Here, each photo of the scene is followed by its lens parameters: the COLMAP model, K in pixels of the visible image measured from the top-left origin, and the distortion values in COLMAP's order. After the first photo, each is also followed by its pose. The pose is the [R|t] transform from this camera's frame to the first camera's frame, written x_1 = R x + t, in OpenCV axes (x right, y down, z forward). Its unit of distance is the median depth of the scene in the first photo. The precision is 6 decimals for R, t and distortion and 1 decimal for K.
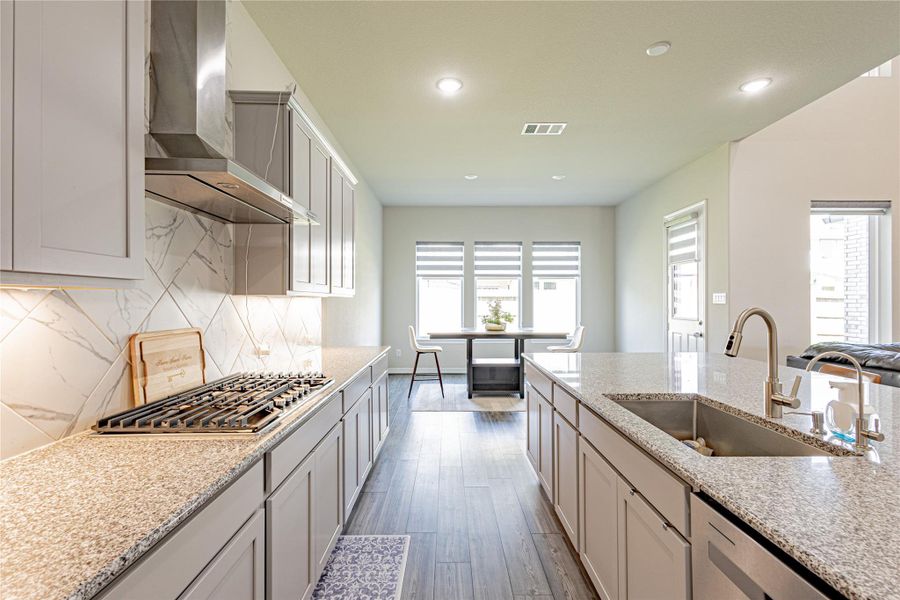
lens RADIAL K [[412.9, 0, 434.2], [0, 412.9, 303.5], [0, 0, 1]] dist [0.008382, -0.000558]
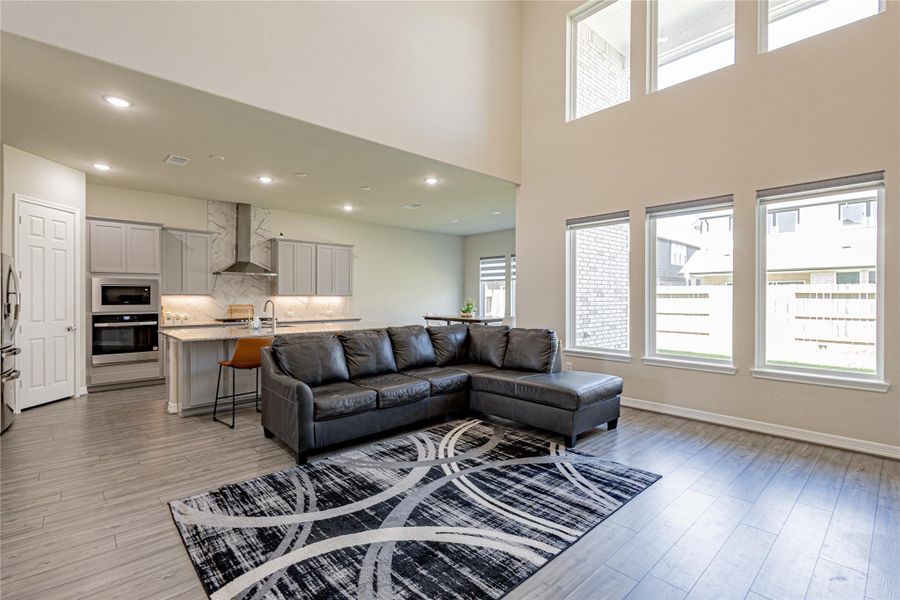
lens RADIAL K [[412.9, 0, 449.7], [0, 412.9, 300.3], [0, 0, 1]] dist [0.008382, -0.000558]
pose [[0.695132, 0.004718, -0.718867, 0.947462], [-0.009816, 0.999948, -0.002929, 0.006805], [0.718815, 0.009092, 0.695142, -0.097688]]
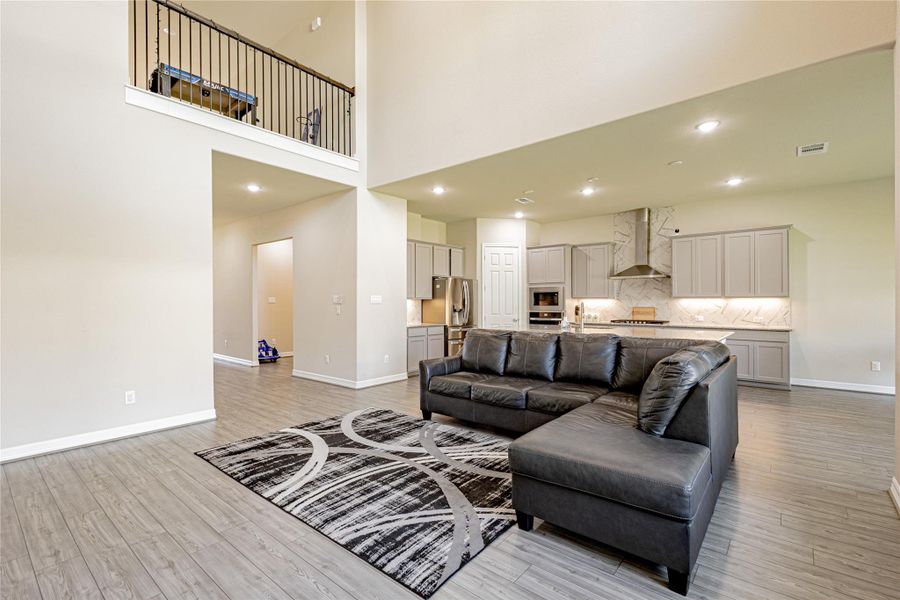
lens RADIAL K [[412.9, 0, 450.8], [0, 412.9, 299.1], [0, 0, 1]] dist [0.008382, -0.000558]
pose [[-0.622235, -0.001664, -0.782828, 0.982691], [-0.006106, 0.999978, 0.002728, -0.000007], [0.782806, 0.006477, -0.622232, 0.512843]]
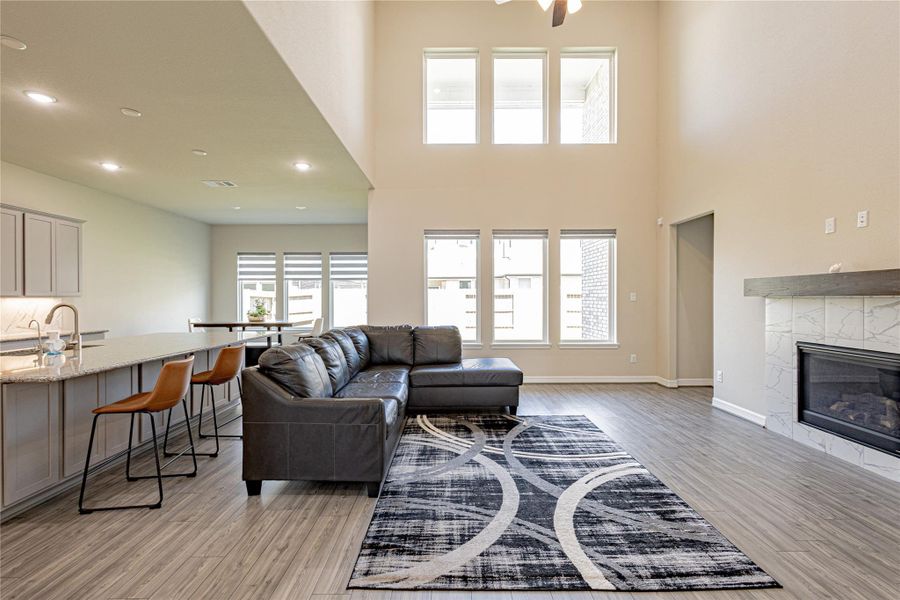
lens RADIAL K [[412.9, 0, 450.4], [0, 412.9, 299.7], [0, 0, 1]] dist [0.008382, -0.000558]
pose [[0.999647, -0.004307, 0.026199, 0.577068], [0.004554, 0.999946, -0.009389, 0.008989], [-0.026157, 0.009505, 0.999613, -0.280311]]
